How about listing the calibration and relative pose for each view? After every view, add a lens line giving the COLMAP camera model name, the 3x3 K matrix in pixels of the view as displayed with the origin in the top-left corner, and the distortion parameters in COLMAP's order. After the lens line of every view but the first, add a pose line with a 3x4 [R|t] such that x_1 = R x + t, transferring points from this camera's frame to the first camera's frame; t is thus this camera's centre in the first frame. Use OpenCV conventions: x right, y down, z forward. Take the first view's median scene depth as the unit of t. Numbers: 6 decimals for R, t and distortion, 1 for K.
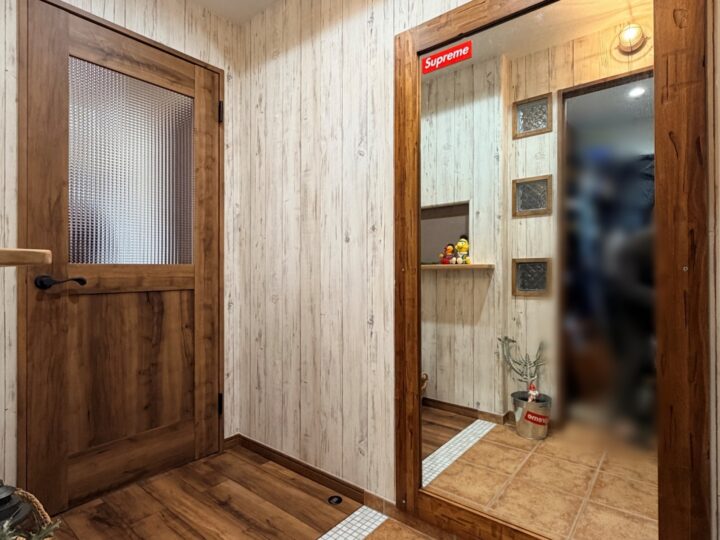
lens RADIAL K [[397.3, 0, 360.0], [0, 397.3, 270.0], [0, 0, 1]] dist [0.000392, 0.000647]
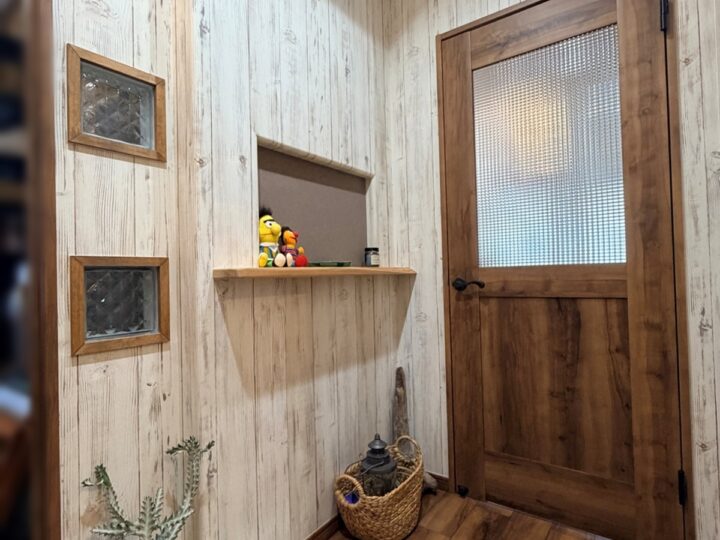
lens RADIAL K [[397.3, 0, 360.0], [0, 397.3, 270.0], [0, 0, 1]] dist [0.000392, 0.000647]
pose [[0.074048, -0.010551, -0.997199, 0.255139], [0.026268, 0.999618, -0.008626, -0.007147], [0.996909, -0.025555, 0.074296, 0.526826]]
